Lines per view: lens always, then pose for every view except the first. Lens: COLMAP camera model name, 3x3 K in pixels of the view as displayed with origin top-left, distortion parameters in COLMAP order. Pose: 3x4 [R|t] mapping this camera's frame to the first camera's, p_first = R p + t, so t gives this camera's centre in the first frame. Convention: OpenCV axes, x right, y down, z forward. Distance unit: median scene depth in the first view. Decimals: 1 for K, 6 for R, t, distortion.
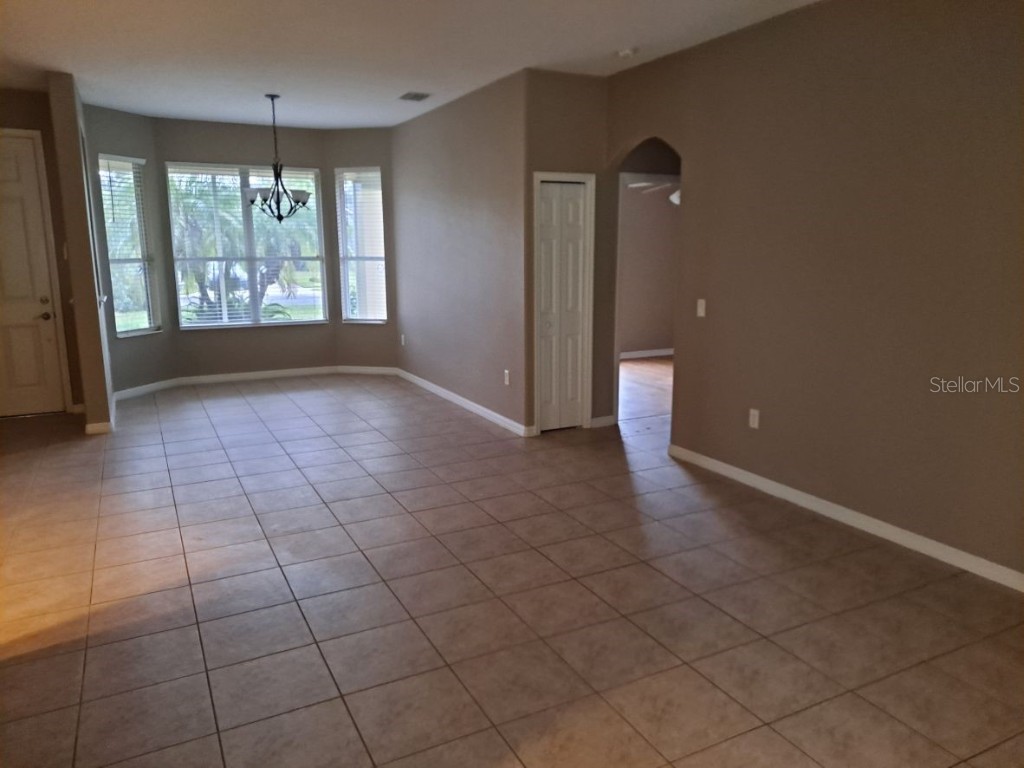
lens RADIAL K [[745.3, 0, 522.0], [0, 745.3, 387.5], [0, 0, 1]] dist [0.034384, -0.003444]
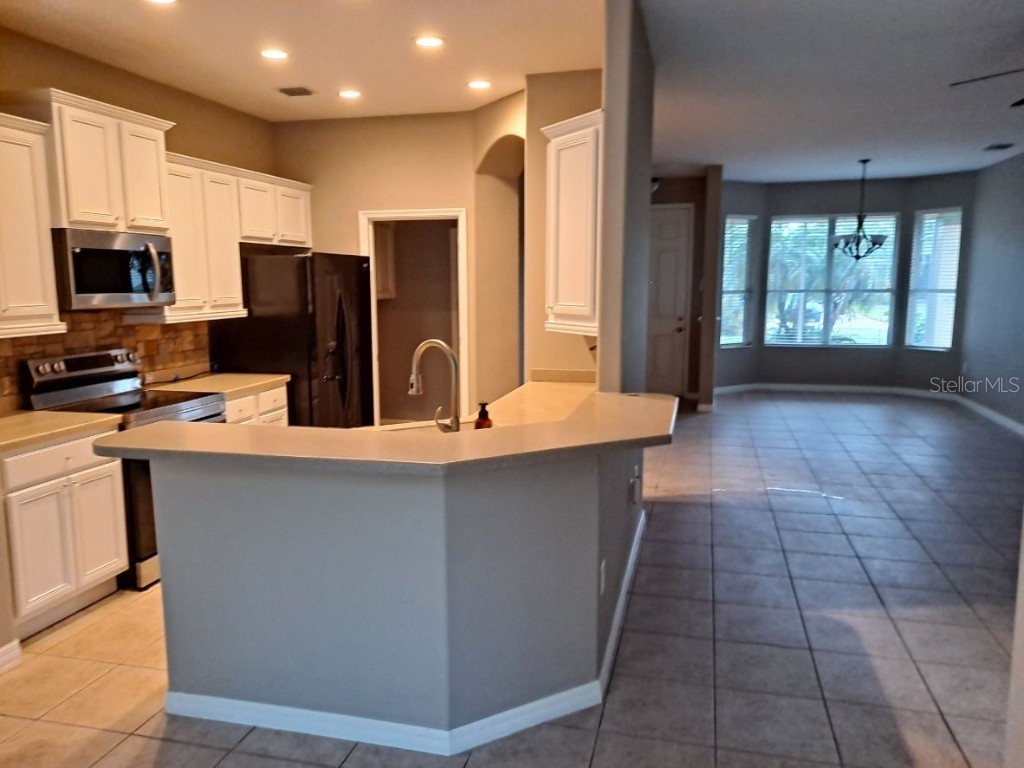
lens RADIAL K [[745.3, 0, 522.0], [0, 745.3, 387.5], [0, 0, 1]] dist [0.034384, -0.003444]
pose [[0.749059, 0.094423, -0.655740, 0.083341], [-0.123007, 0.992403, 0.002389, 0.045132], [0.650984, 0.078871, 0.754983, -0.244449]]
